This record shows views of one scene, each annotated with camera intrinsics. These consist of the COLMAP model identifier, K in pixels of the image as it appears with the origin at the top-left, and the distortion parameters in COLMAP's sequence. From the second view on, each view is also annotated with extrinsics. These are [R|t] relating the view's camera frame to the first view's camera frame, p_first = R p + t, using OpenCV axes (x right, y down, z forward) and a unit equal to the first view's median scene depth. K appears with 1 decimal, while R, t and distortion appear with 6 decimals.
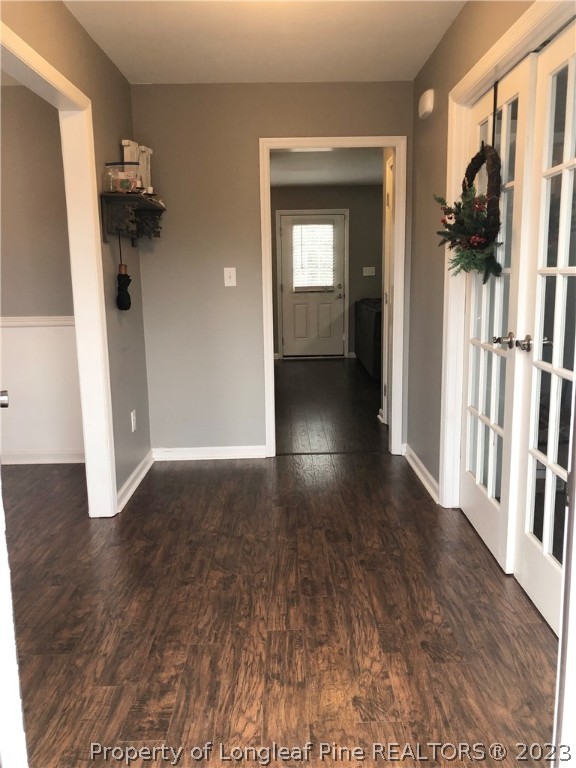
lens RADIAL K [[634.8, 0, 287.2], [0, 634.8, 384.5], [0, 0, 1]] dist [0.036277, -0.036745]
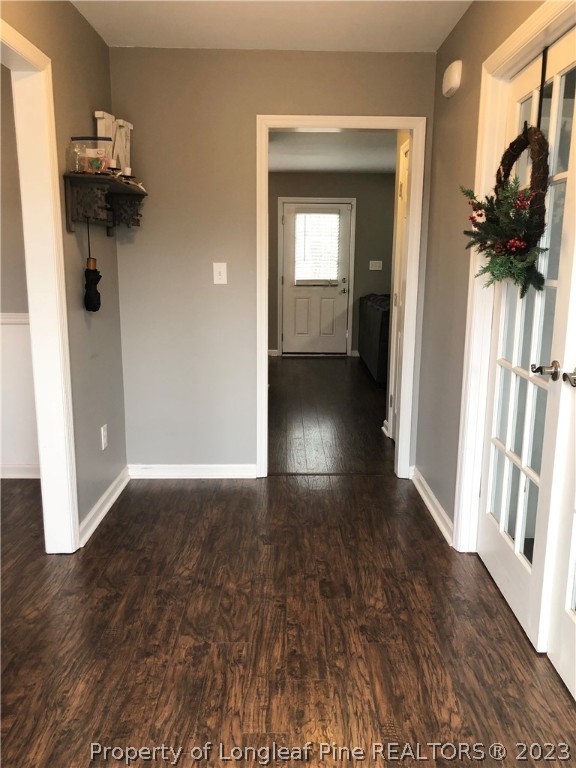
lens RADIAL K [[634.8, 0, 293.0], [0, 634.8, 386.5], [0, 0, 1]] dist [0.036277, -0.036745]
pose [[0.999644, 0.025586, 0.007627, 0.011267], [-0.025753, 0.999412, 0.022618, -0.049004], [-0.007044, -0.022807, 0.999715, 0.161726]]
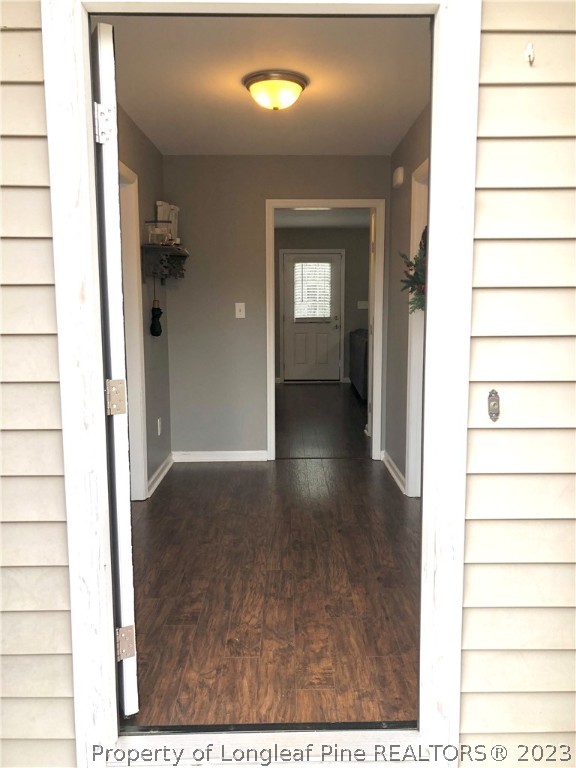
lens RADIAL K [[634.8, 0, 290.5], [0, 634.8, 386.9], [0, 0, 1]] dist [0.036277, -0.036745]
pose [[0.999894, 0.014485, 0.001600, 0.009332], [-0.014405, 0.999023, -0.041776, 0.036954], [-0.002203, 0.041748, 0.999126, -0.289465]]
